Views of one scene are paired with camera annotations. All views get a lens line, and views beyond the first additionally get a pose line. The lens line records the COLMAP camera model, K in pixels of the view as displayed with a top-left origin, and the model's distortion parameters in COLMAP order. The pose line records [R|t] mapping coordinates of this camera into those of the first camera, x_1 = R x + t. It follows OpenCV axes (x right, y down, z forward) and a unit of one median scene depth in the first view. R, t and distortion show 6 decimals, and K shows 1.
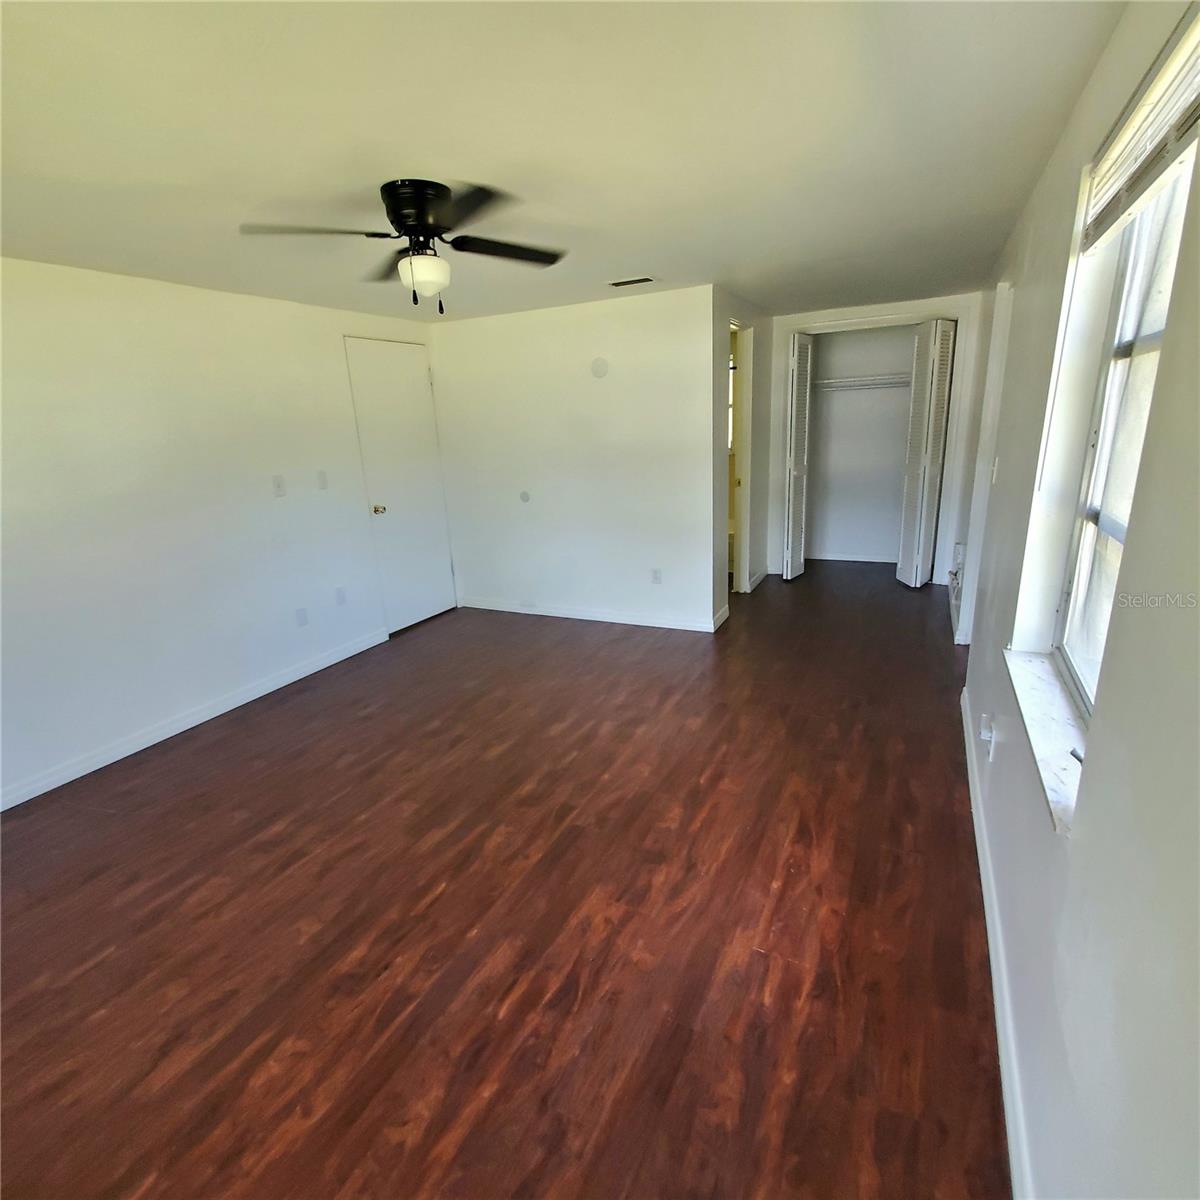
lens RADIAL K [[631.3, 0, 604.7], [0, 631.3, 601.7], [0, 0, 1]] dist [0.007142, 0.001628]
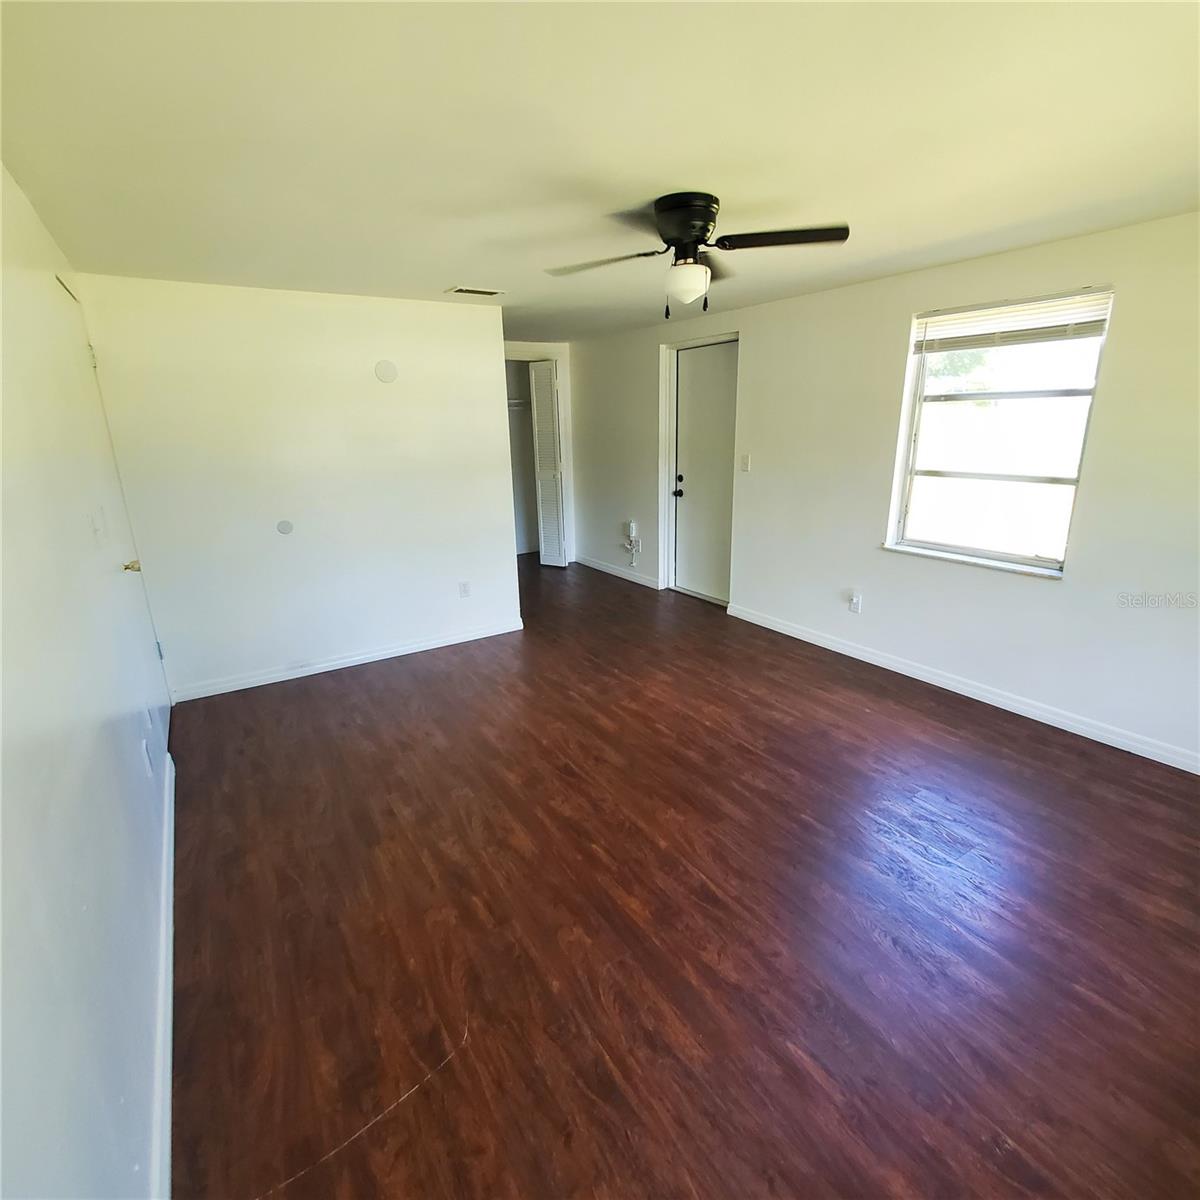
lens RADIAL K [[631.3, 0, 604.7], [0, 631.3, 601.7], [0, 0, 1]] dist [0.007142, 0.001628]
pose [[0.512012, -0.200115, 0.835343, -1.131517], [0.232140, 0.968534, 0.089735, -0.104657], [-0.827016, 0.147971, 0.542356, 0.520746]]
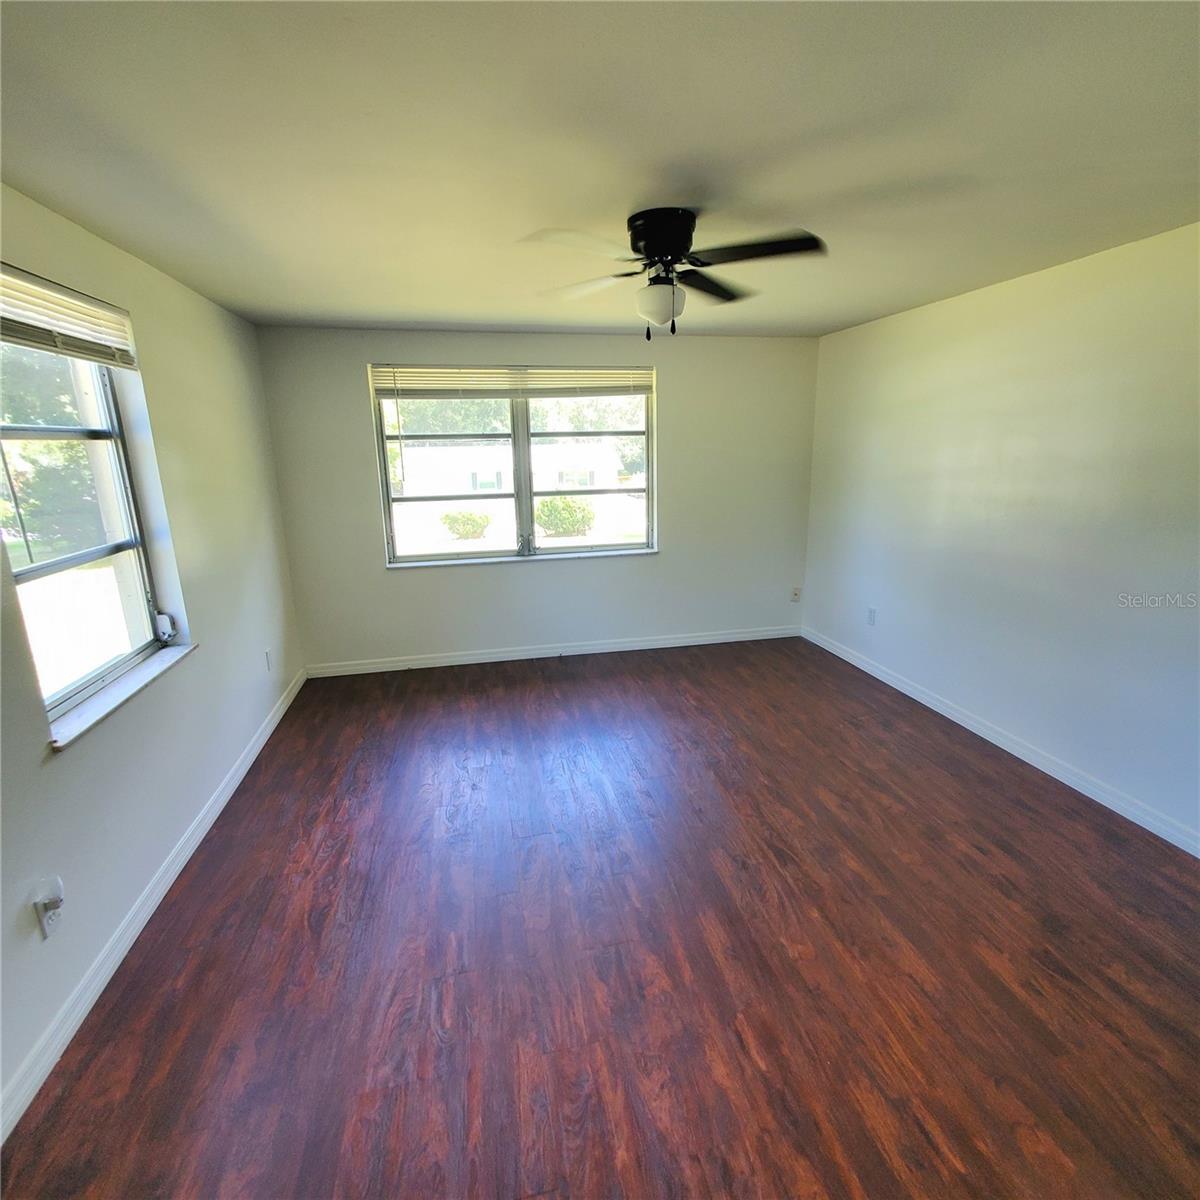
lens RADIAL K [[631.3, 0, 604.7], [0, 631.3, 601.7], [0, 0, 1]] dist [0.007142, 0.001628]
pose [[-0.780344, 0.215427, -0.587072, 0.393501], [-0.118463, 0.870868, 0.477029, -0.480606], [0.614027, 0.441793, -0.654057, 1.514889]]
